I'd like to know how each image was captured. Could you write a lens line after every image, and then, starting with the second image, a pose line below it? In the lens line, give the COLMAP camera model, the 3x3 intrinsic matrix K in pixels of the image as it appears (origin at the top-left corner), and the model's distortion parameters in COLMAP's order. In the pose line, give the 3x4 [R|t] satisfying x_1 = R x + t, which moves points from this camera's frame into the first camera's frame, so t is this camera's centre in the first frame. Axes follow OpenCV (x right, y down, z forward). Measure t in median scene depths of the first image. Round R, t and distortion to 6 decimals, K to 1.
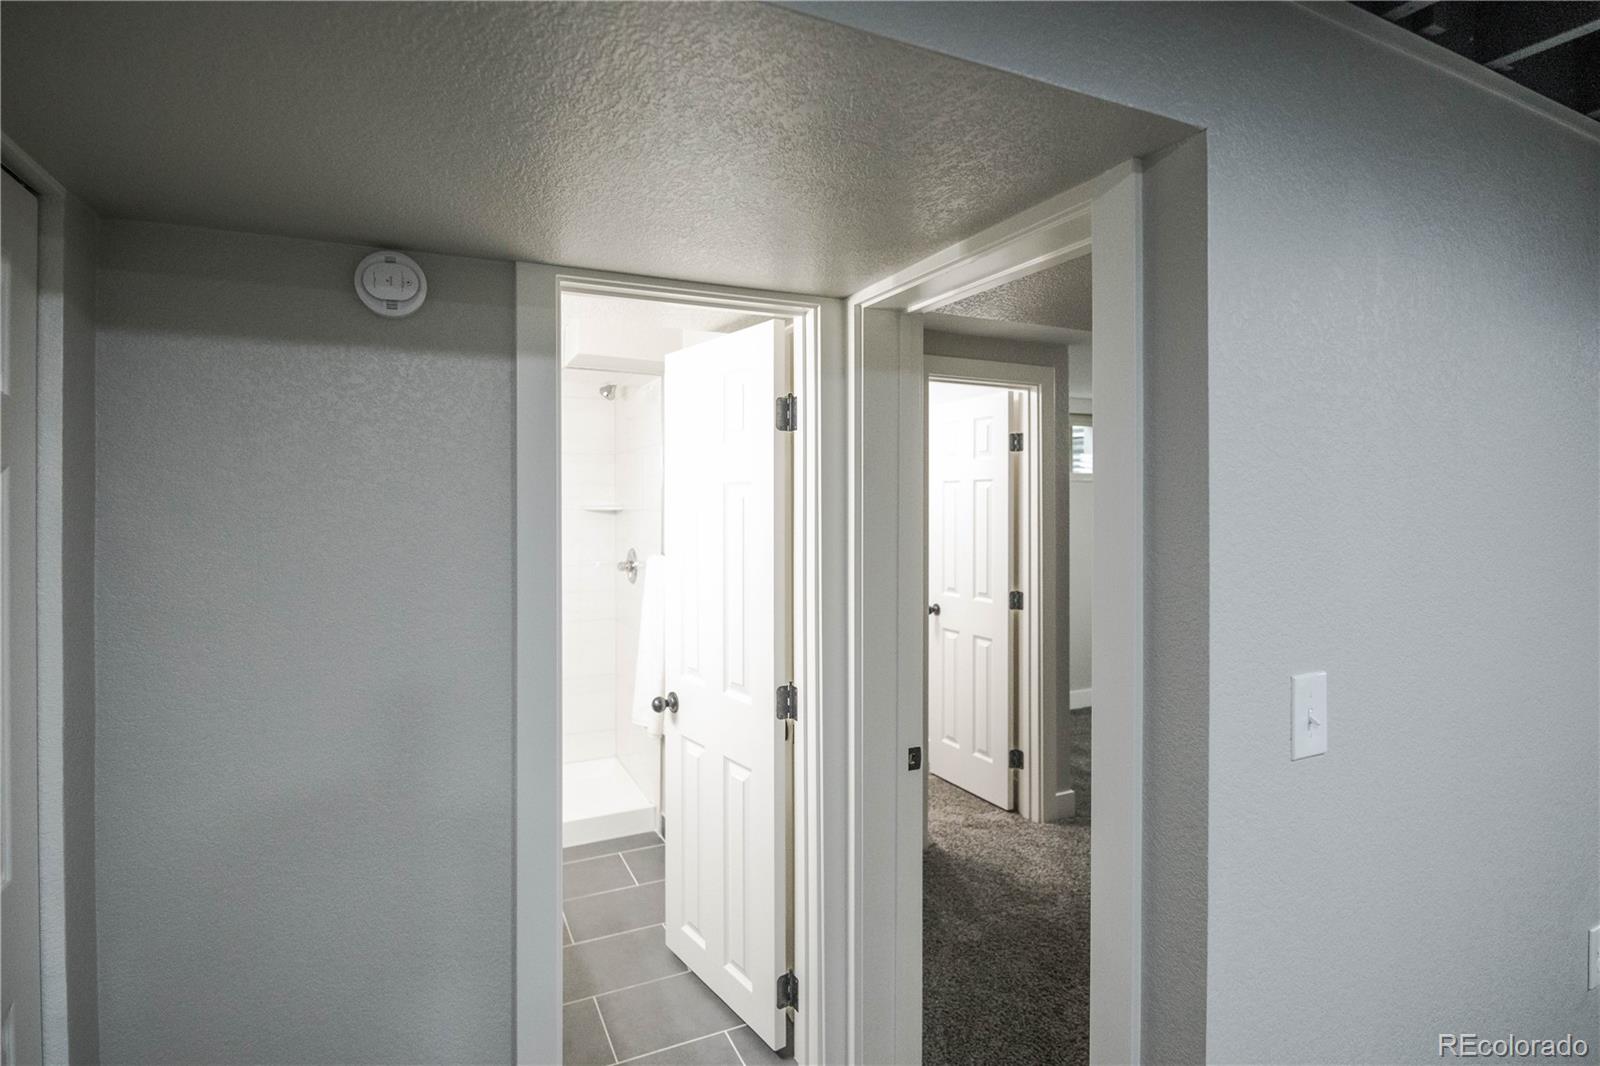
lens RADIAL K [[788.6, 0, 798.2], [0, 788.6, 521.3], [0, 0, 1]] dist [0.001237, -0.006227]
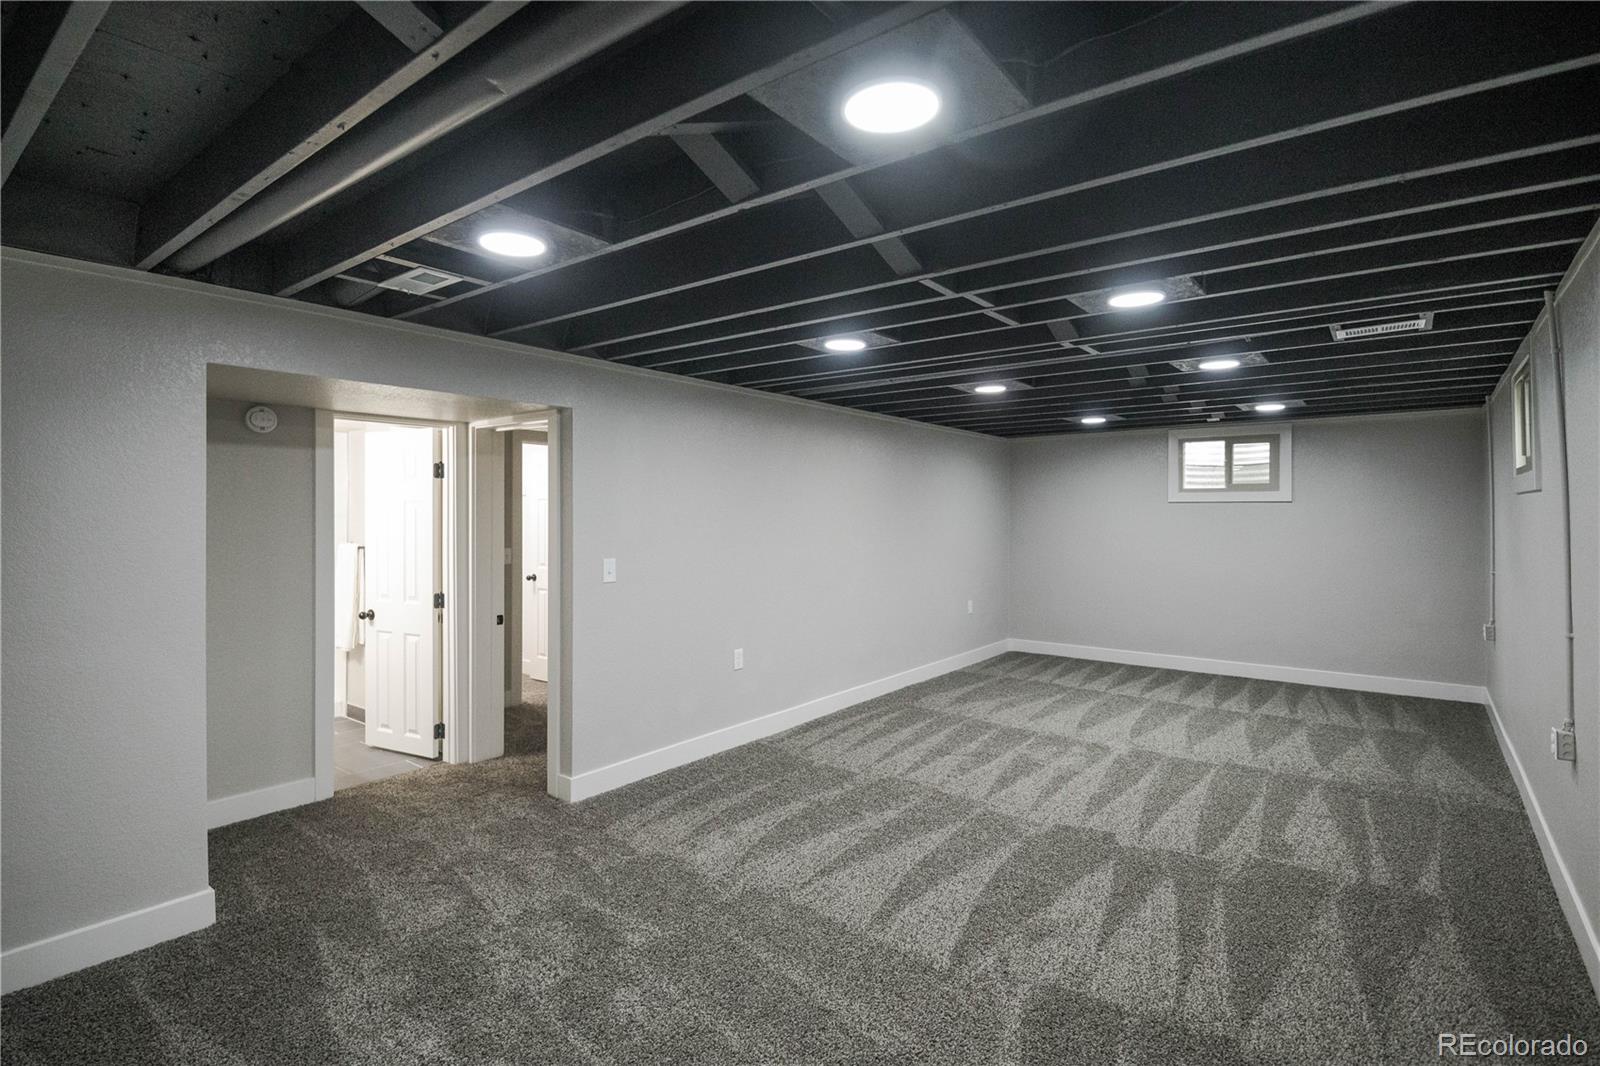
lens RADIAL K [[788.6, 0, 826.2], [0, 788.6, 518.5], [0, 0, 1]] dist [0.001237, -0.006227]
pose [[0.890649, 0.000333, 0.454691, -0.055887], [0.007254, 0.999862, -0.014941, 0.041869], [-0.454634, 0.016605, 0.890524, -1.543213]]
